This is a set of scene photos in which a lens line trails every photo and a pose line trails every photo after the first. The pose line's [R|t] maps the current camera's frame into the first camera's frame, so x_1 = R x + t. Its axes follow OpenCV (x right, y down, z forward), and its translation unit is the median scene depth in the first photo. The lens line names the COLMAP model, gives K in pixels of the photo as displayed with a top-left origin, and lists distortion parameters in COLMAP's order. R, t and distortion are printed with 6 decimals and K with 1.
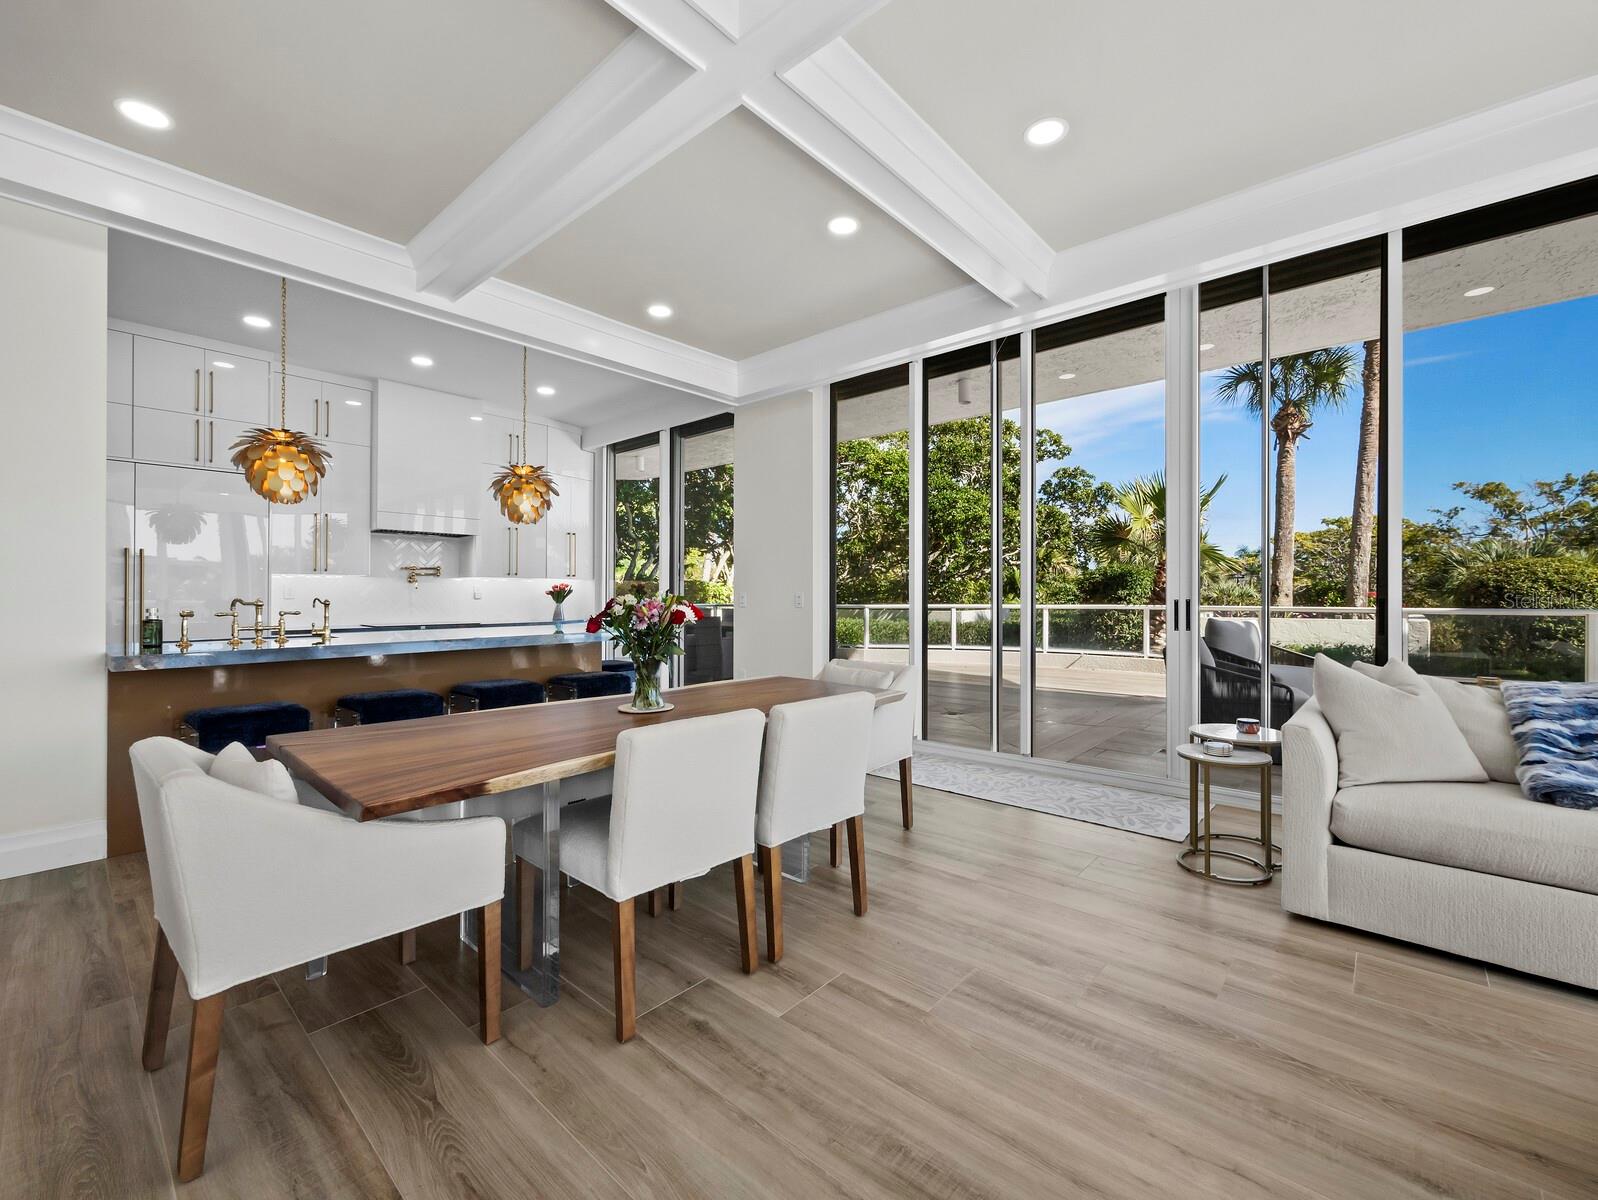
lens RADIAL K [[666.4, 0, 799.3], [0, 666.4, 598.0], [0, 0, 1]] dist [0.000267, -0.000091]
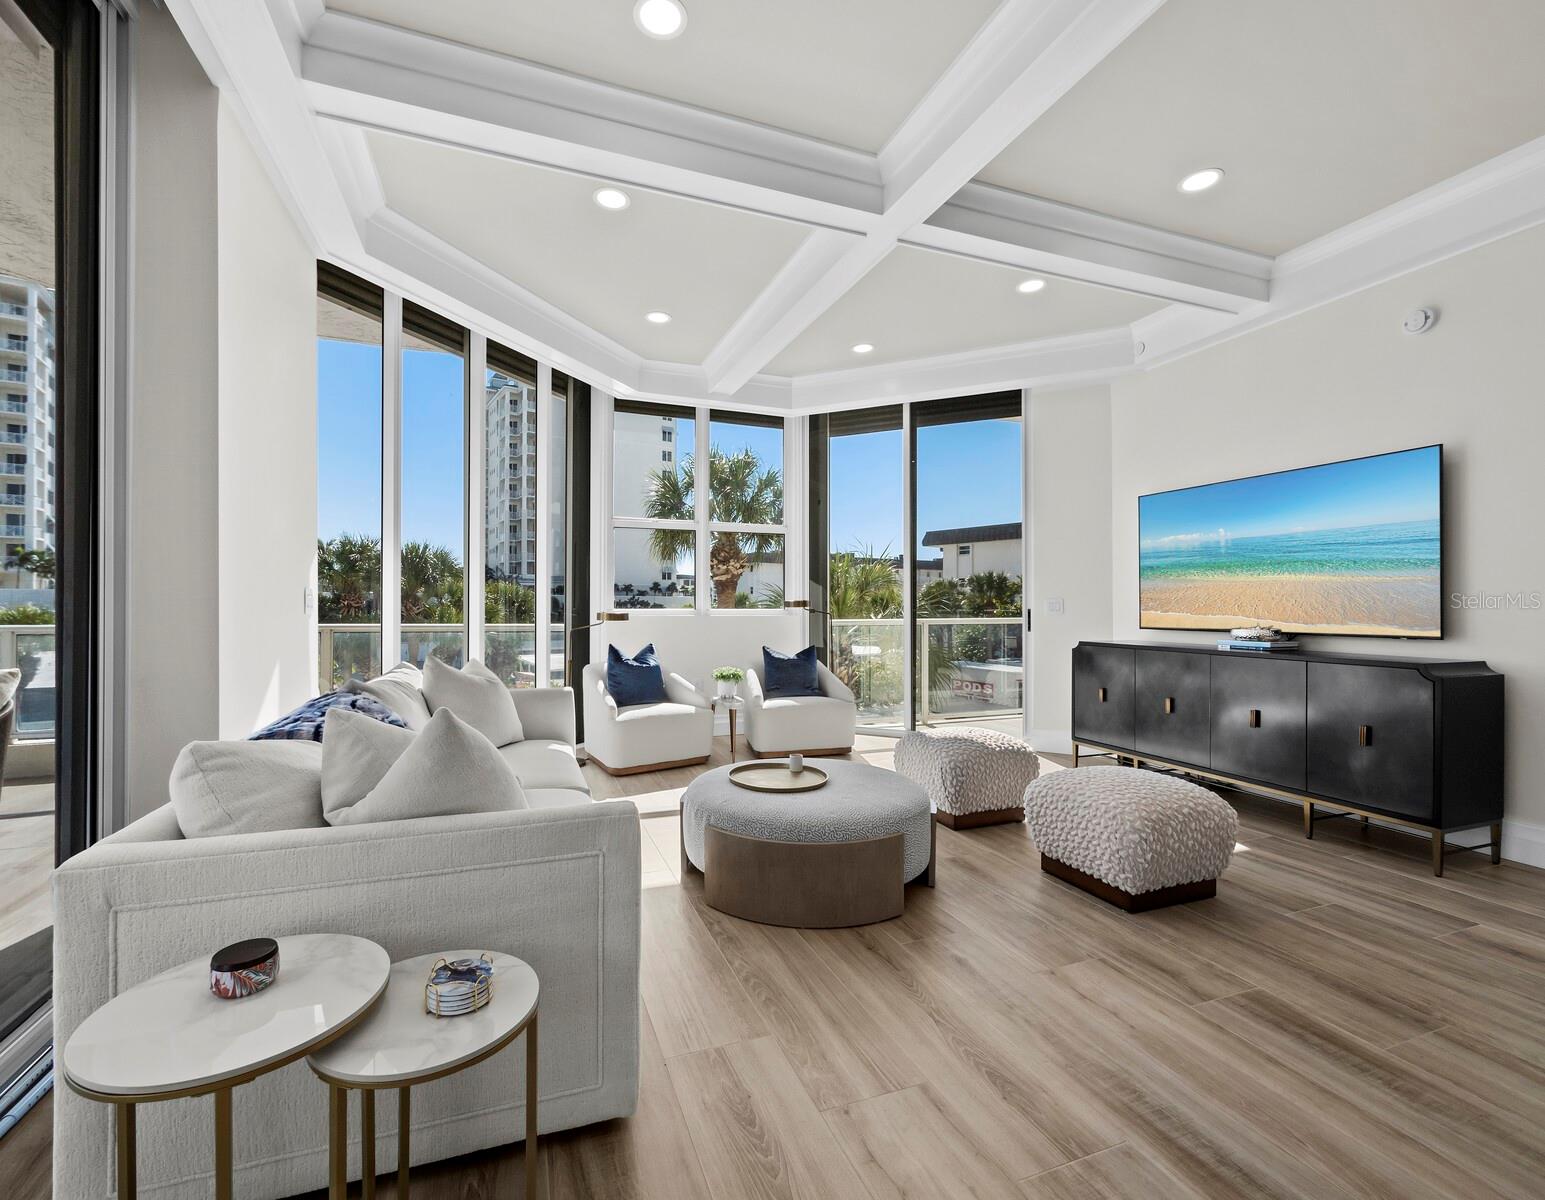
lens RADIAL K [[676.4, 0, 754.0], [0, 676.4, 606.0], [0, 0, 1]] dist [-0.002601, -0.000212]
pose [[-0.881602, 0.001926, 0.471989, 0.206173], [0.000930, 0.999997, -0.002343, 0.004431], [-0.471992, -0.001627, -0.881601, 0.912945]]
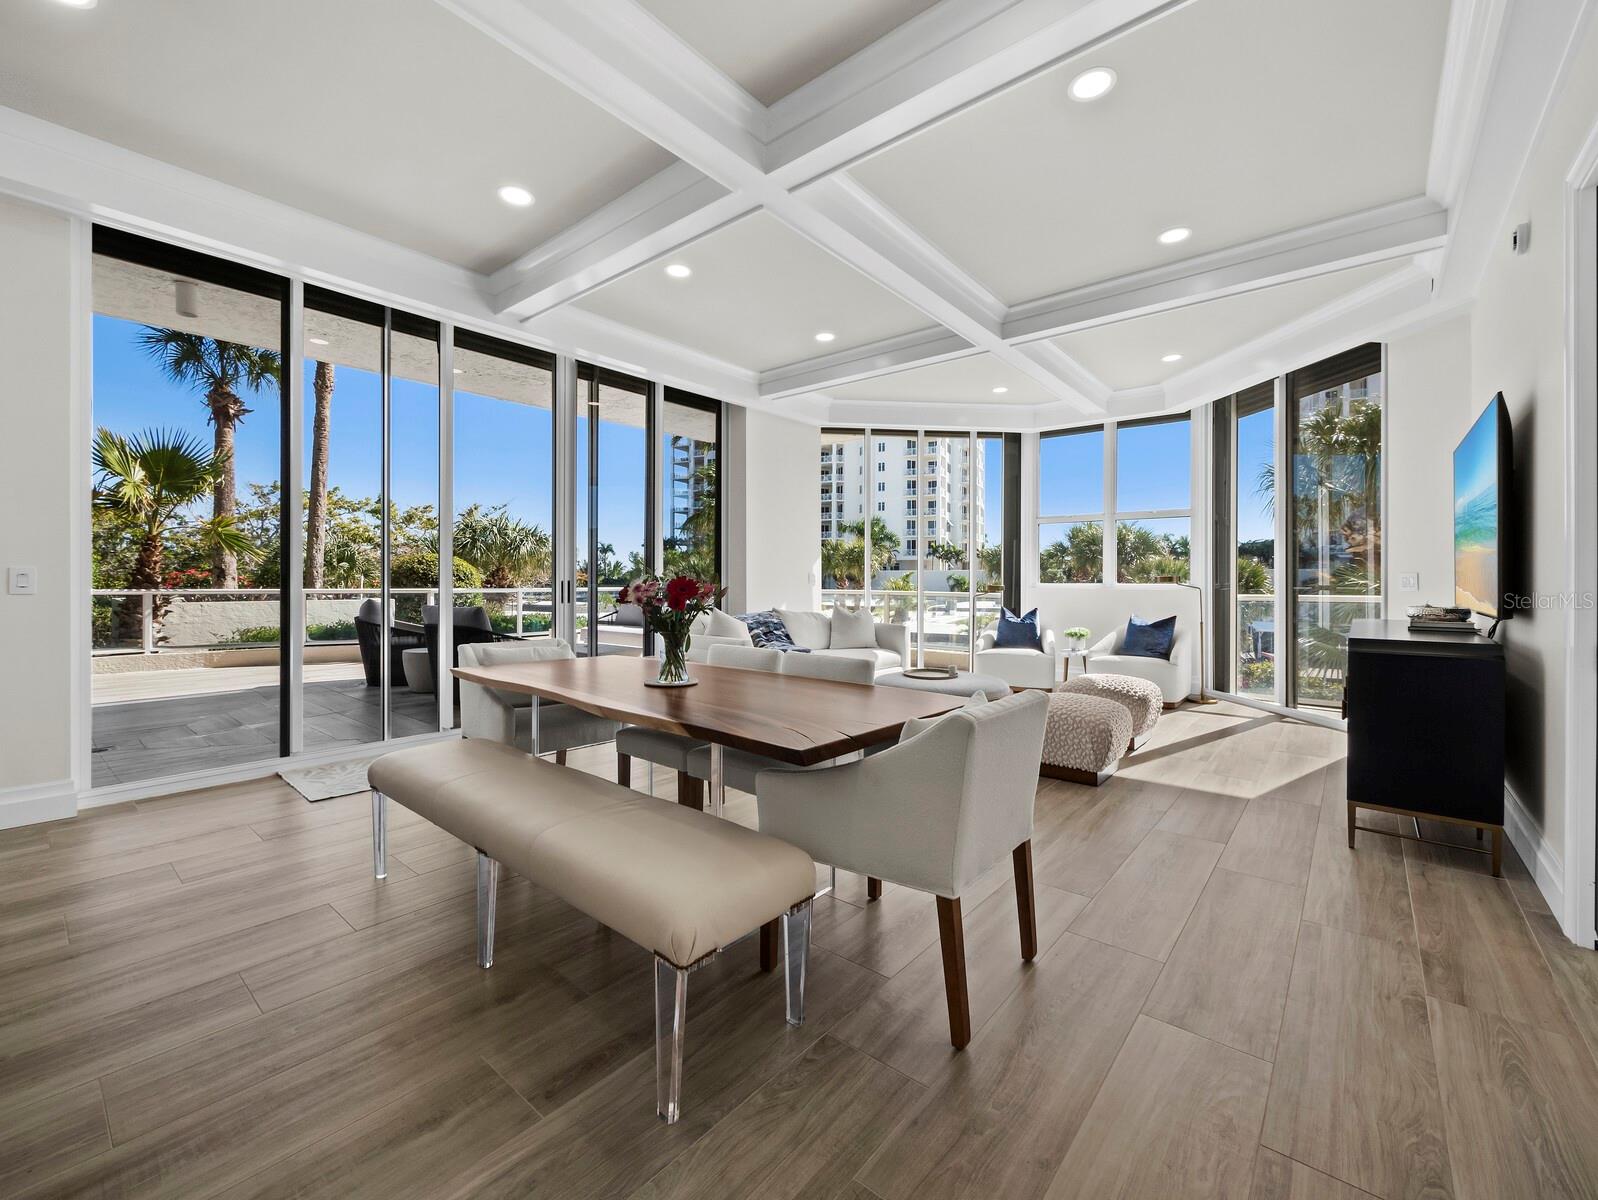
lens RADIAL K [[674.7, 0, 803.3], [0, 674.7, 579.5], [0, 0, 1]] dist [0.002477, 0.000288]
pose [[-0.036046, 0.005655, 0.999334, -0.837980], [-0.000562, 0.999984, -0.005679, 0.006853], [-0.999350, -0.000766, -0.036042, 0.542613]]
